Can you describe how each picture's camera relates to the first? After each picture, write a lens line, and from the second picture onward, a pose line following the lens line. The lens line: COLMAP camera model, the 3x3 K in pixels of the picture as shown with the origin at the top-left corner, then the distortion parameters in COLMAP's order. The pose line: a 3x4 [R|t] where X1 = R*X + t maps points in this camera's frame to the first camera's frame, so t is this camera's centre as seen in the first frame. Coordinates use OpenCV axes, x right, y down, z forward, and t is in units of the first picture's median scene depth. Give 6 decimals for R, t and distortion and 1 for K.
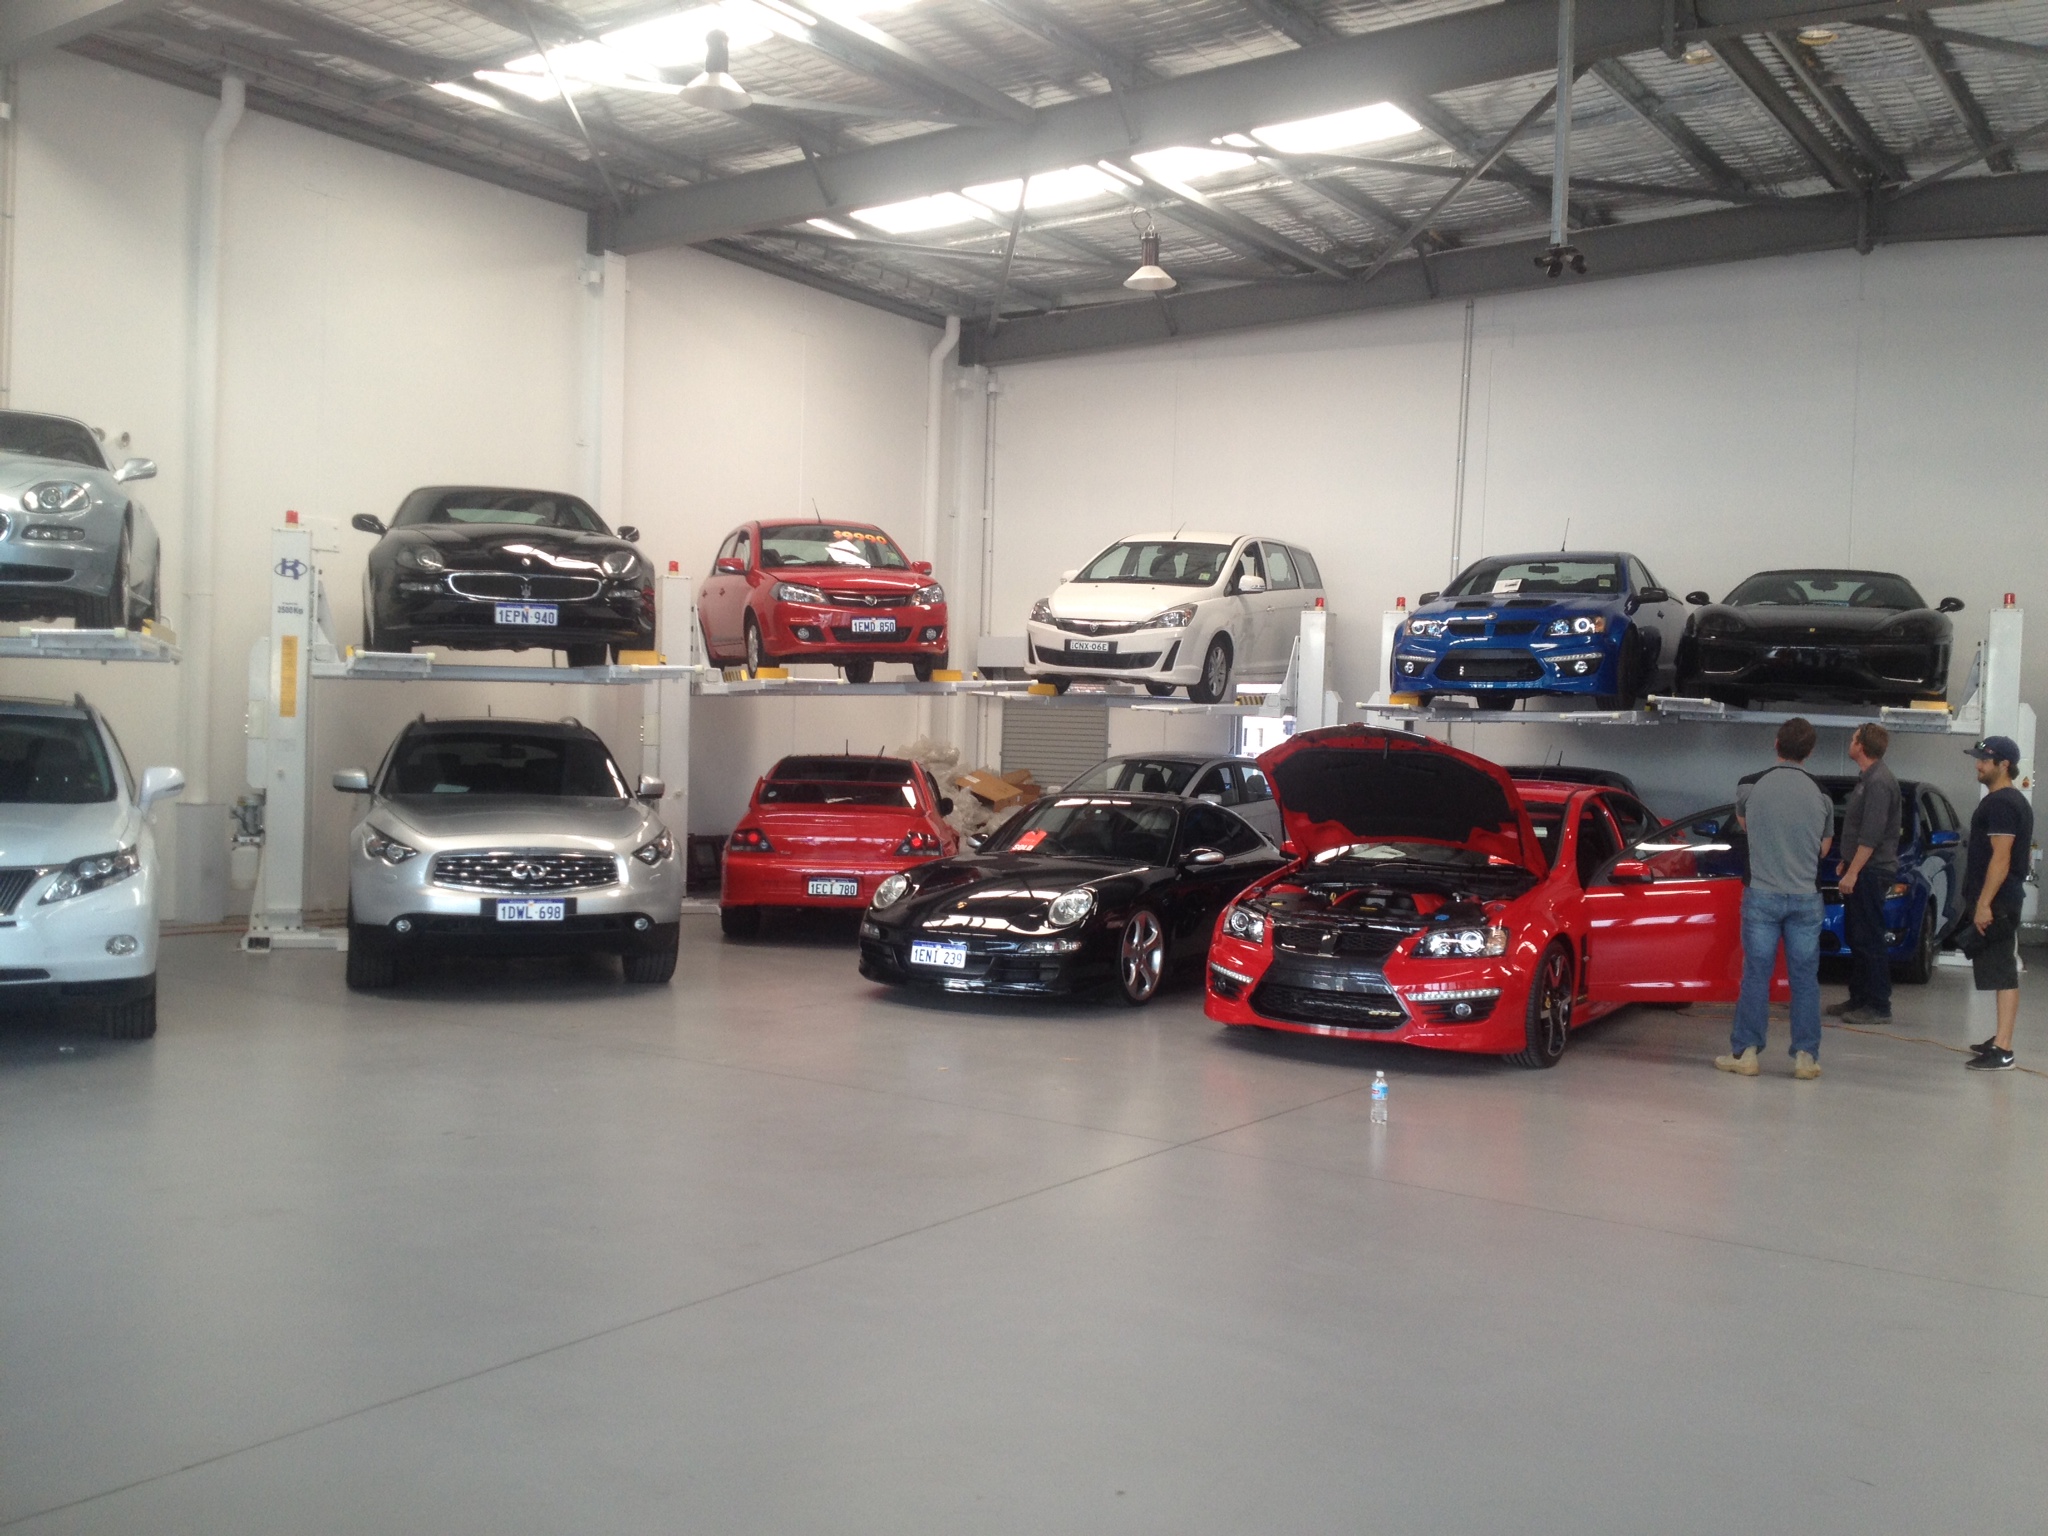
lens RADIAL K [[1925.4, 0, 1024.0], [0, 1925.4, 768.0], [0, 0, 1]] dist [0.178420, -0.400434]
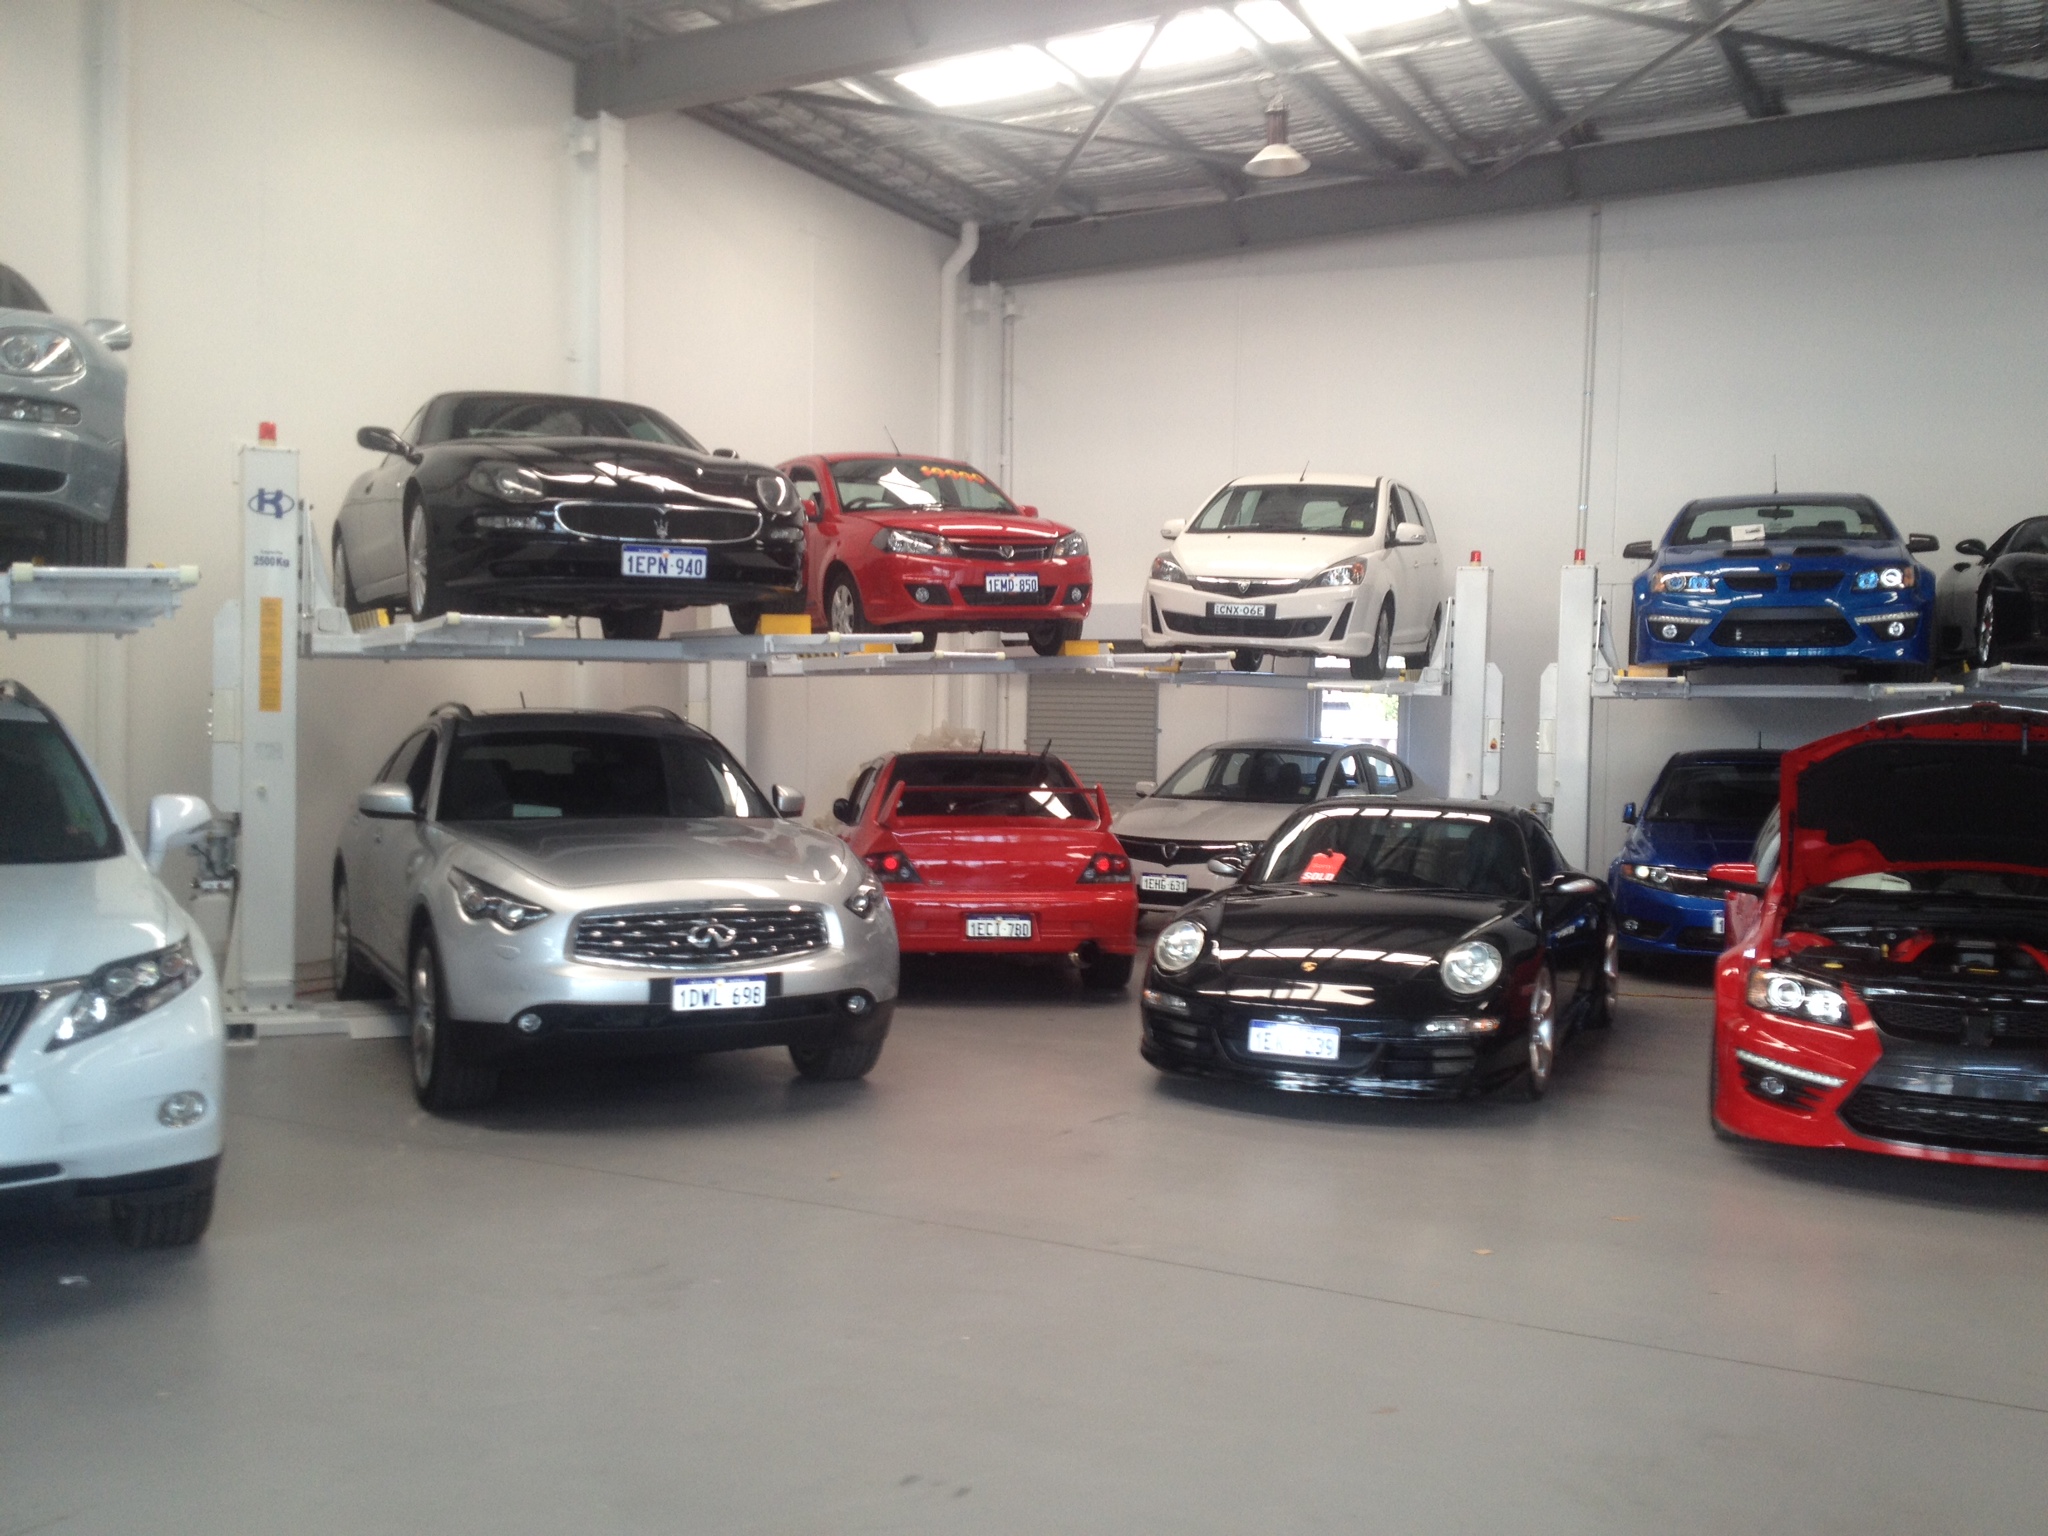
lens RADIAL K [[1915.1, 0, 1019.2], [0, 1915.1, 760.6], [0, 0, 1]] dist [0.192697, -0.419111]
pose [[0.993552, -0.014721, 0.112418, -0.184285], [0.013896, 0.999870, 0.008118, -0.010109], [-0.112523, -0.006503, 0.993628, 0.262652]]
